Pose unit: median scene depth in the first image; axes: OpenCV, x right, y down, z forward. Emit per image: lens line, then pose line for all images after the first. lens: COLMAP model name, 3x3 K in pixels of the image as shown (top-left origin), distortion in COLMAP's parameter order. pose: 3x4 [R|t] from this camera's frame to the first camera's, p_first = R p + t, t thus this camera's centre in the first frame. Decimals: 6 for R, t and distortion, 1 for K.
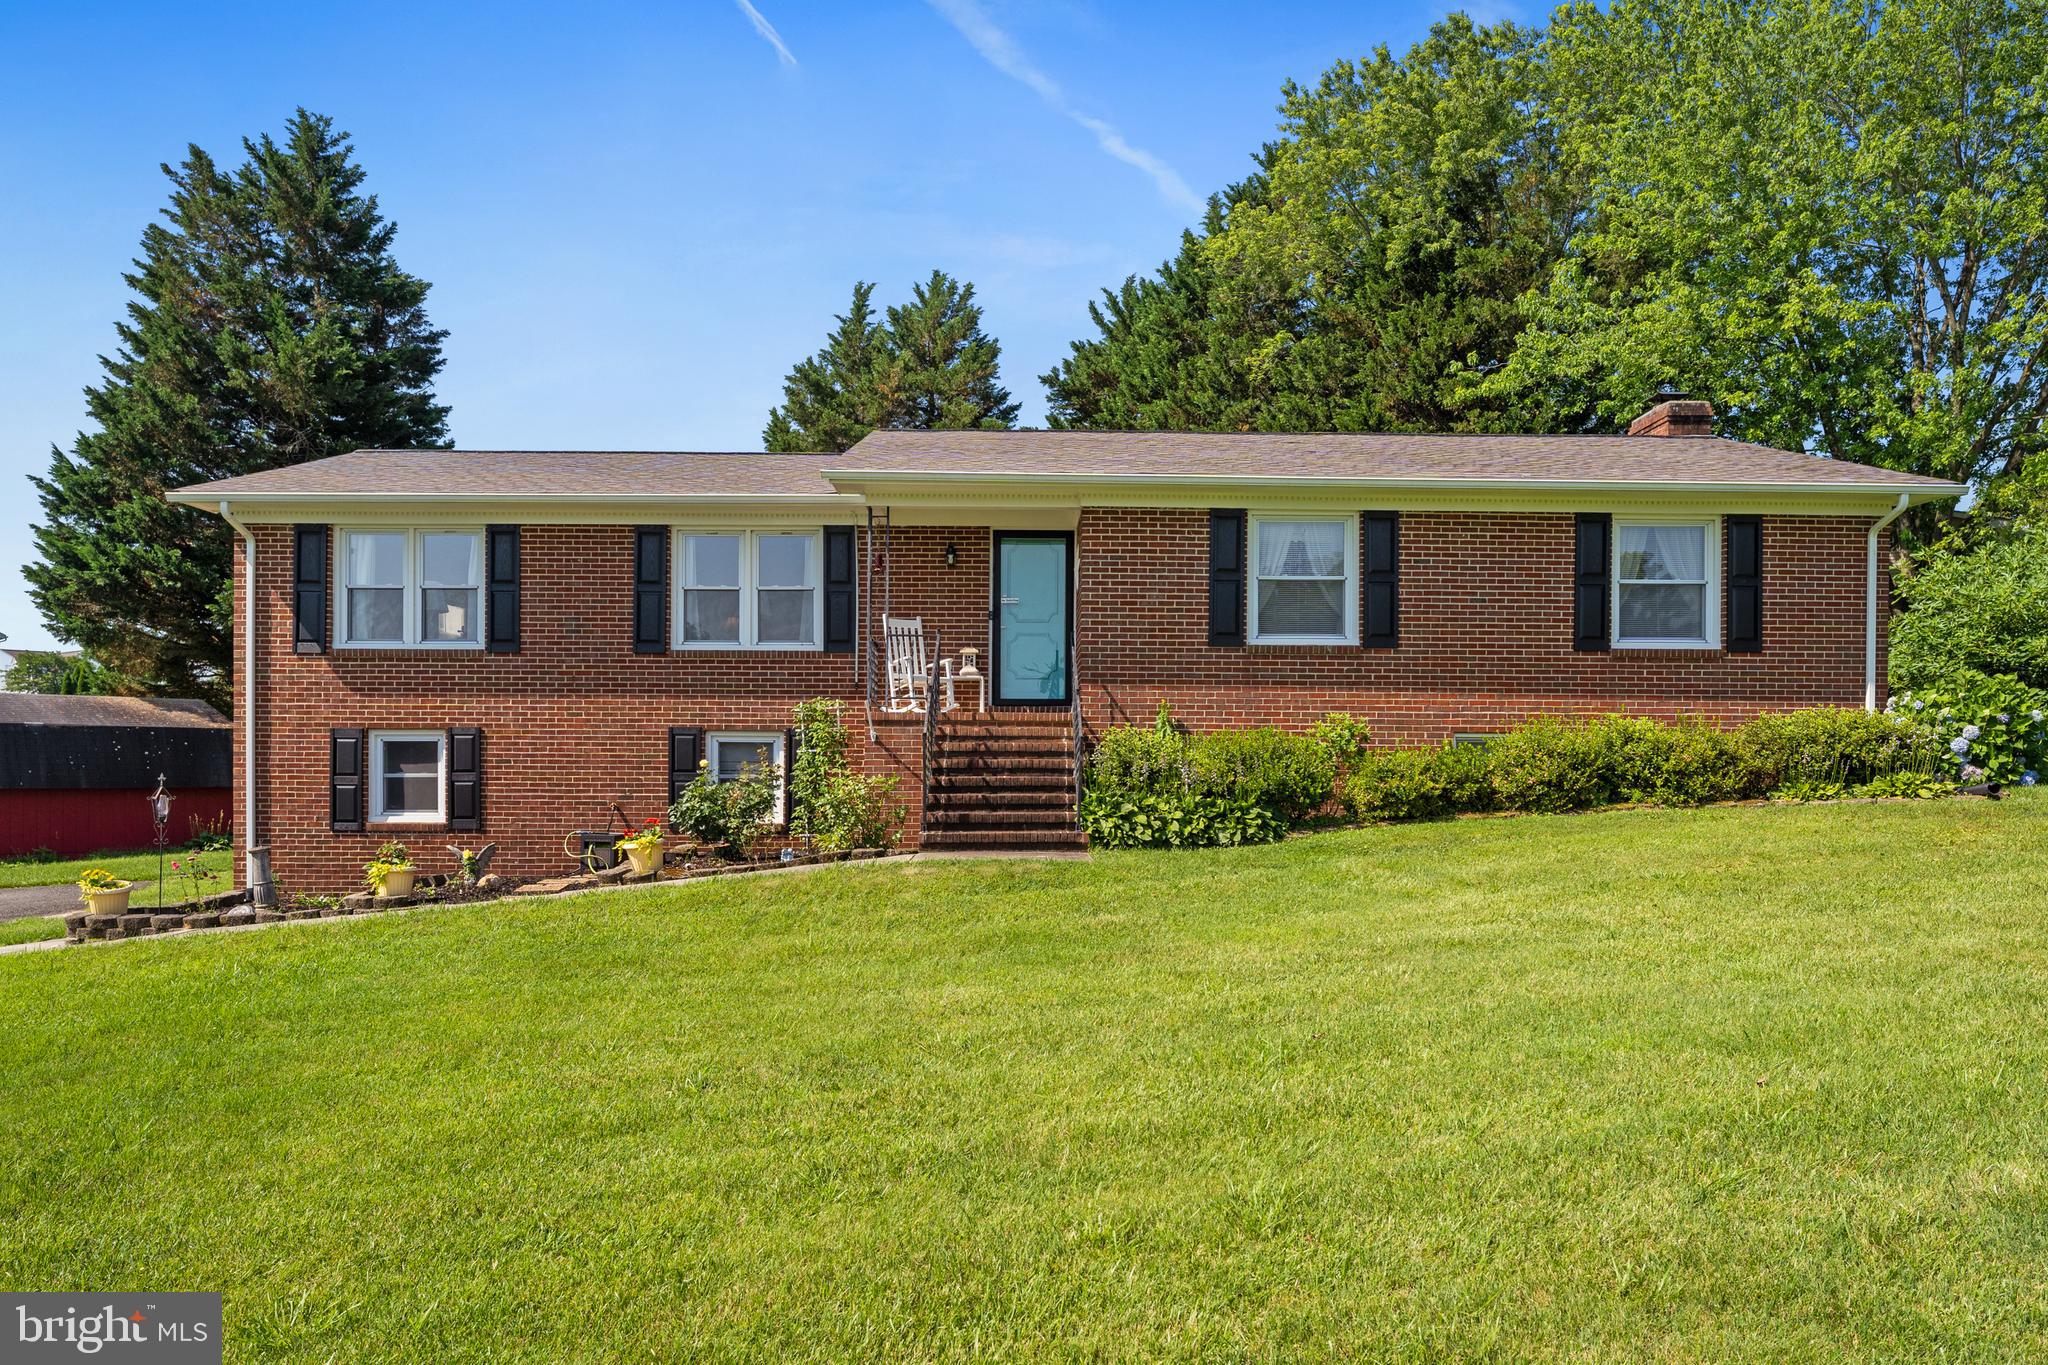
lens RADIAL K [[1380.4, 0, 1034.0], [0, 1380.4, 761.2], [0, 0, 1]] dist [-0.000548, -0.001745]
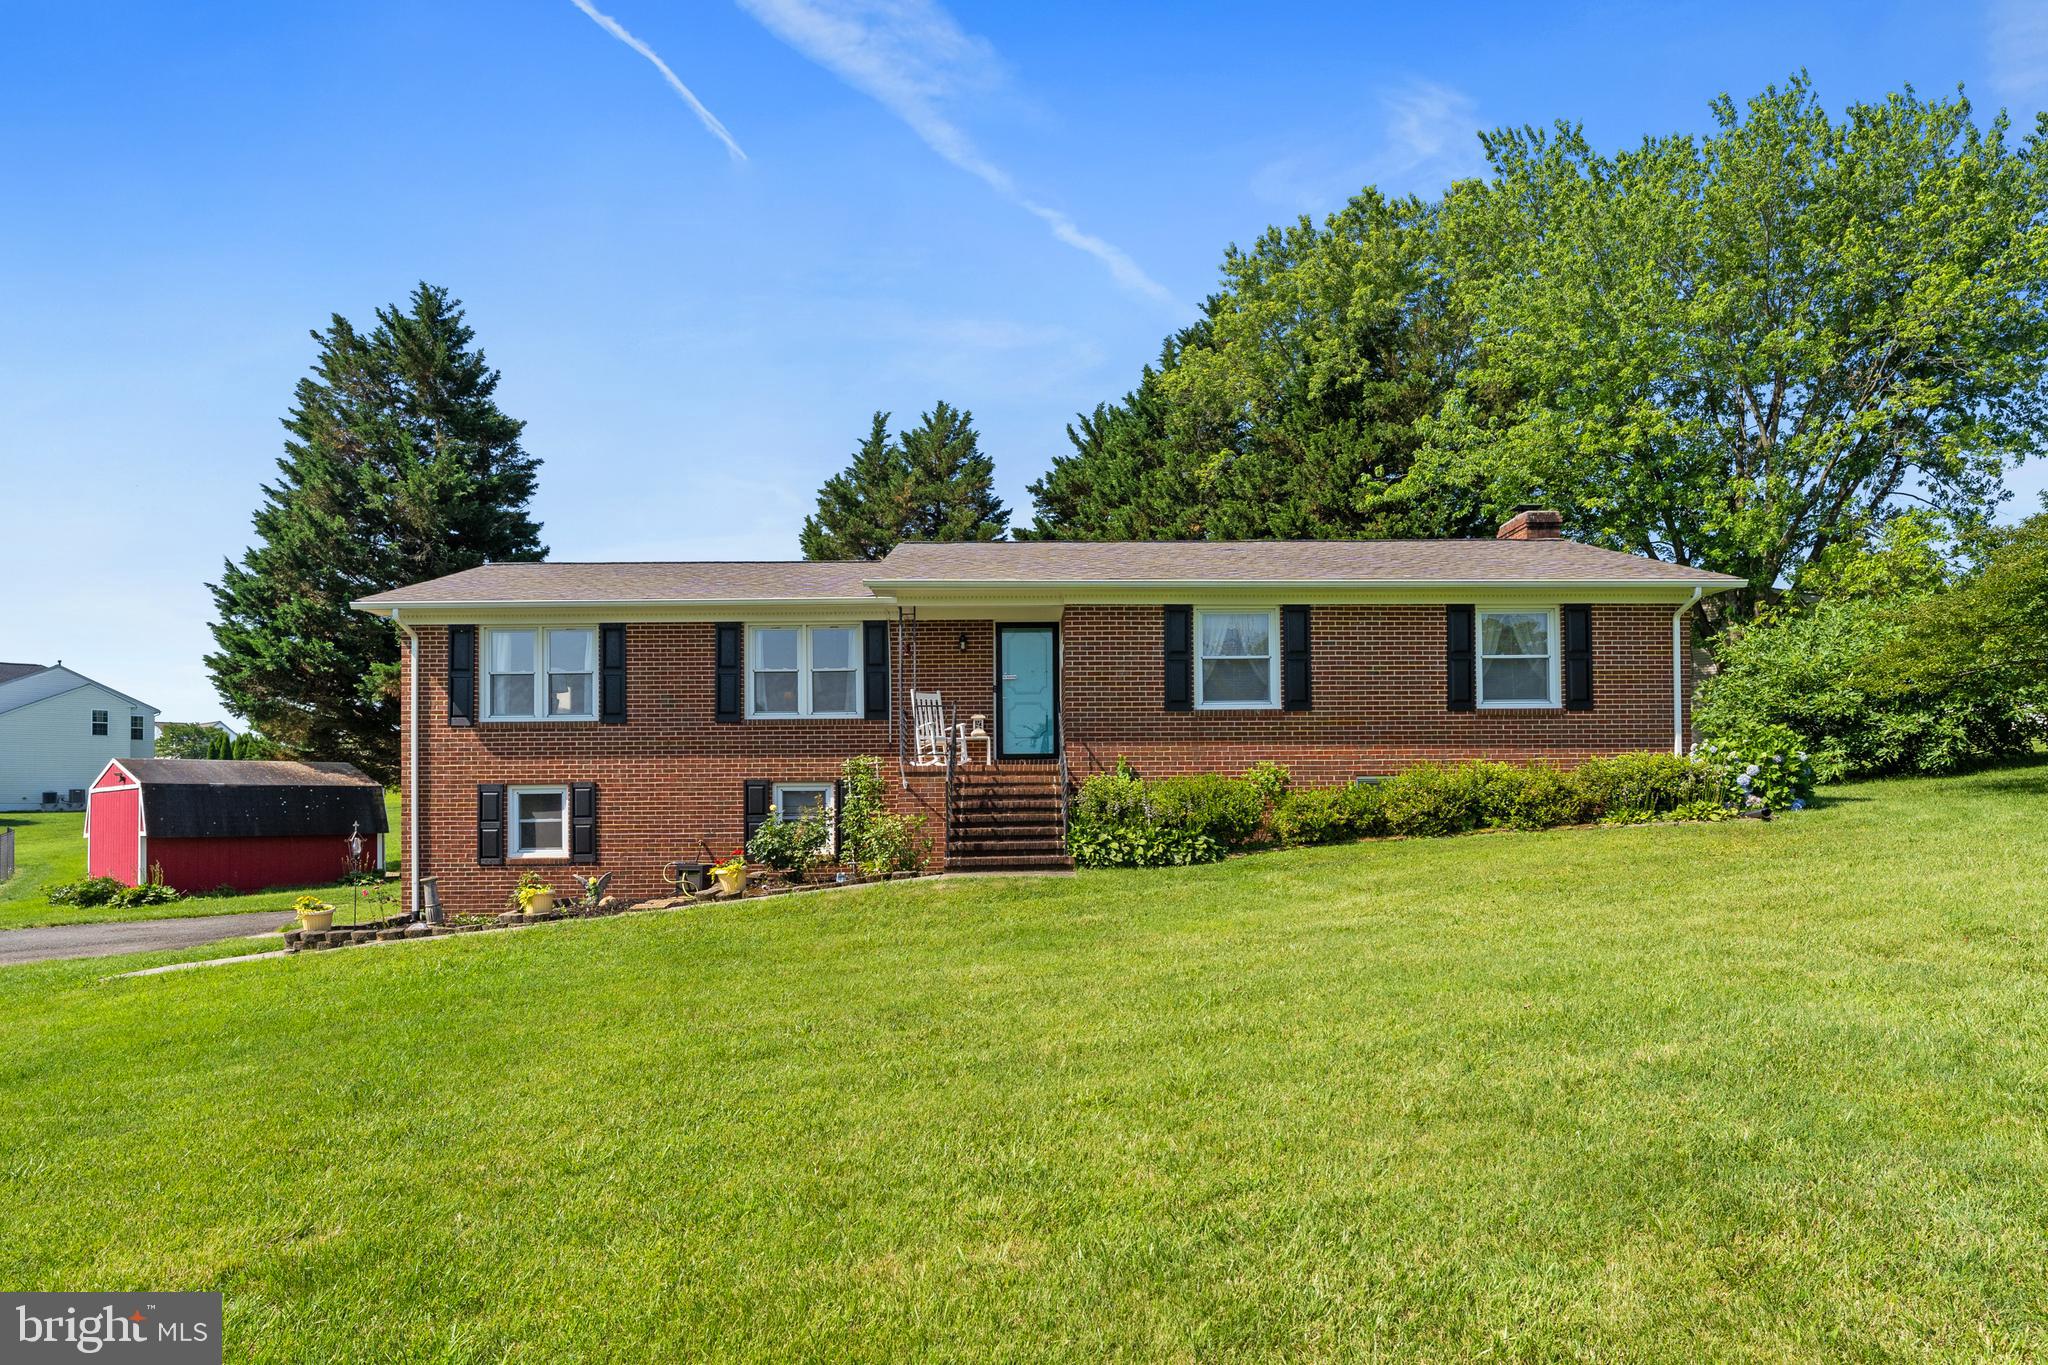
lens RADIAL K [[1180.9, 0, 1031.3], [0, 1180.9, 781.2], [0, 0, 1]] dist [0.000559, 0.000063]
pose [[0.999884, -0.014052, 0.005800, -0.004924], [0.014165, 0.999702, -0.019887, 0.001967], [-0.005519, 0.019967, 0.999785, -0.092116]]
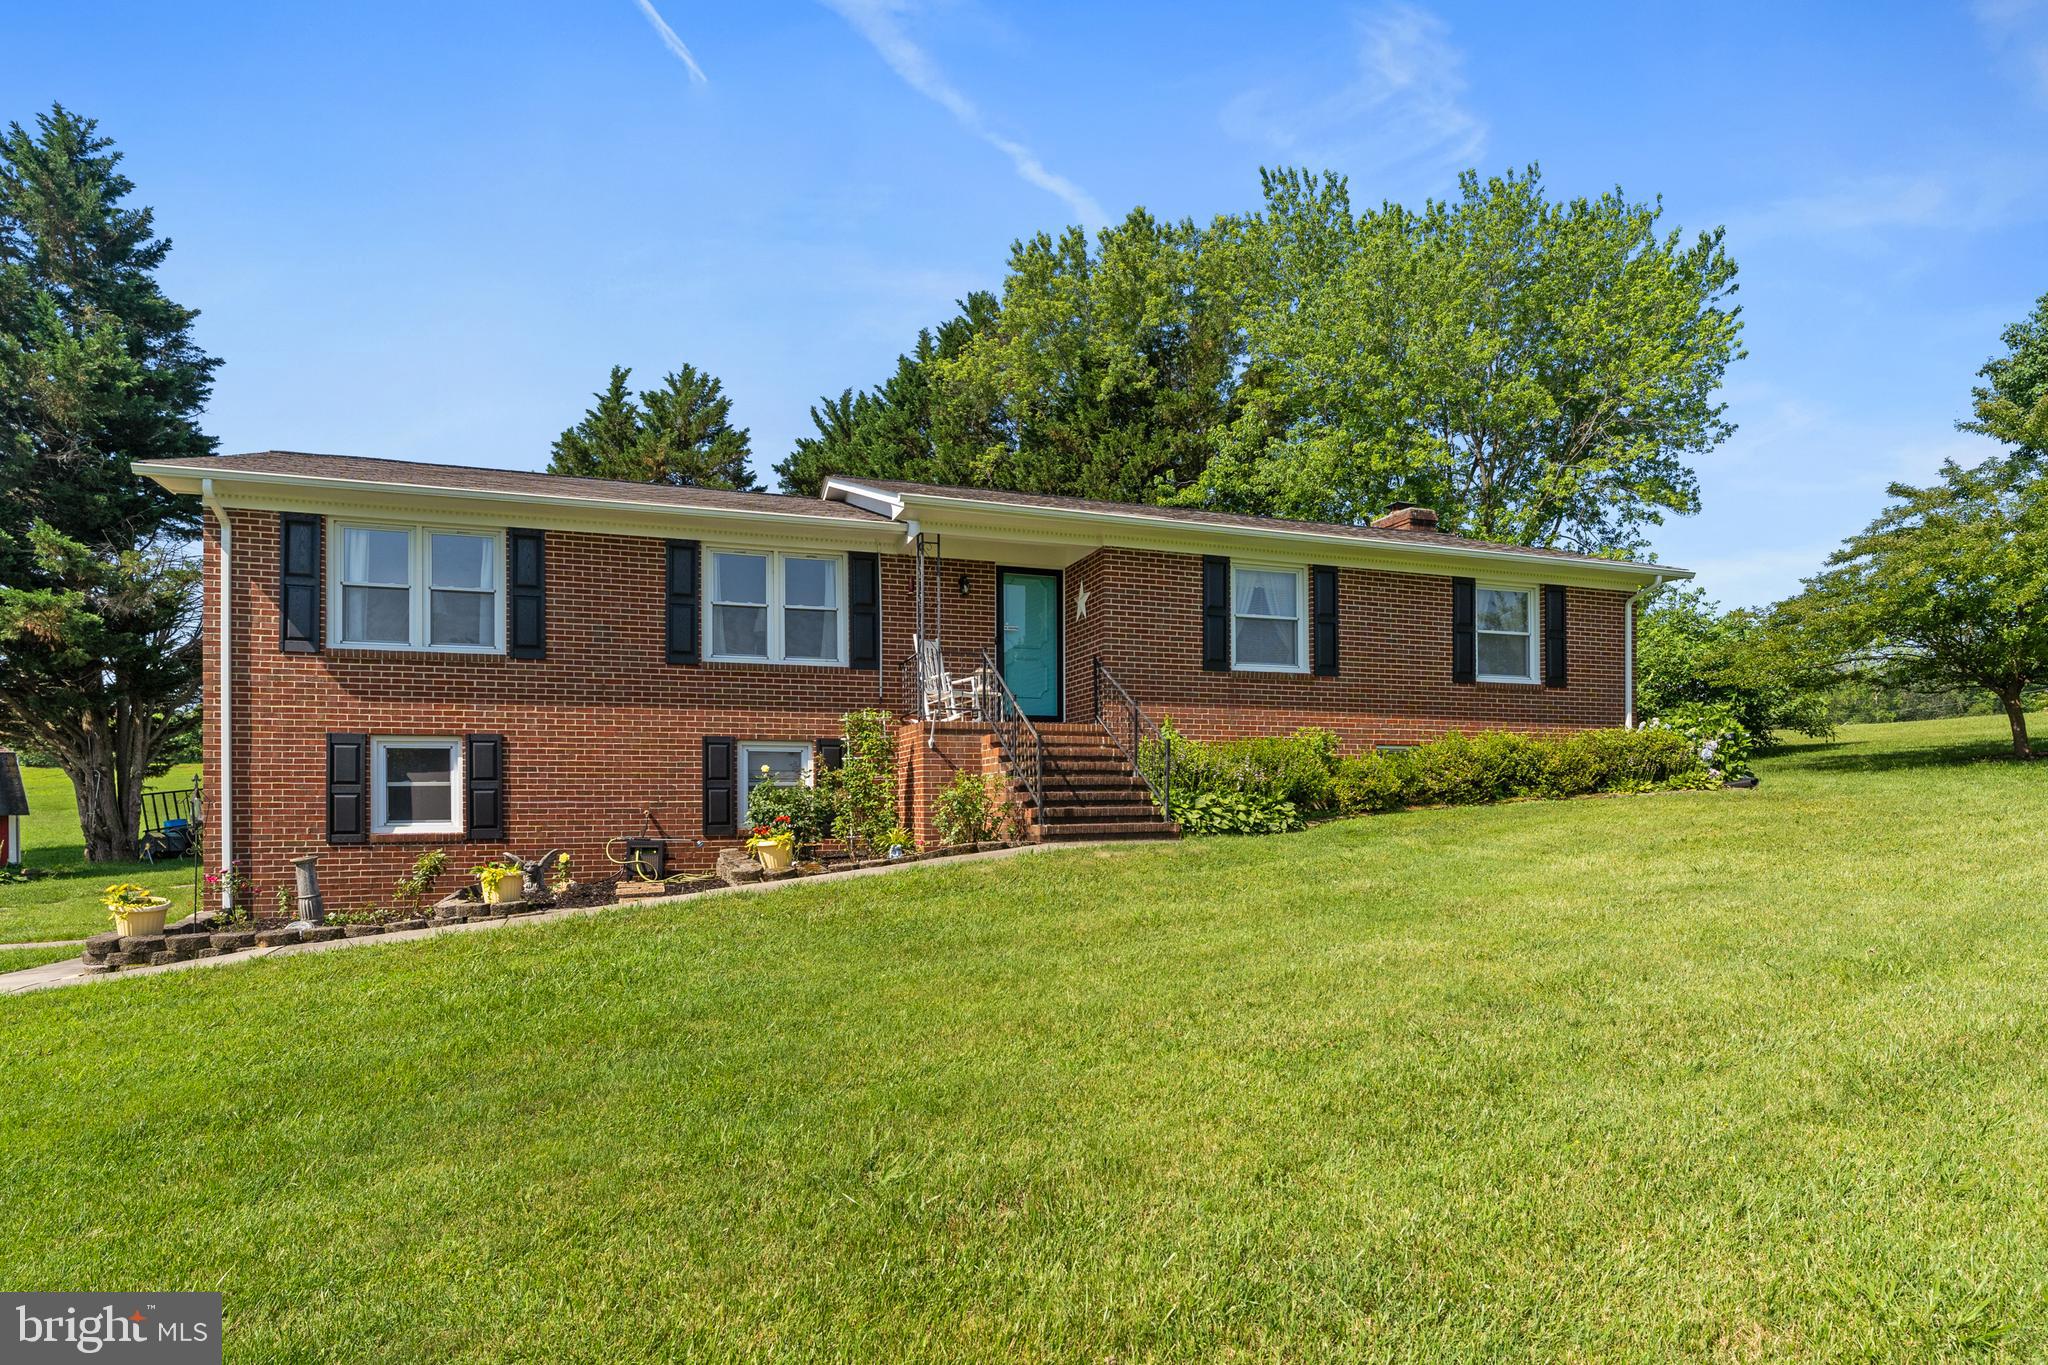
lens RADIAL K [[1103.4, 0, 1021.0], [0, 1103.4, 798.1], [0, 0, 1]] dist [-0.002928, -0.000702]
pose [[0.945105, -0.007277, 0.326685, -0.306642], [0.009073, 0.999951, -0.003975, 0.026723], [-0.326640, 0.006721, 0.945125, 0.141488]]
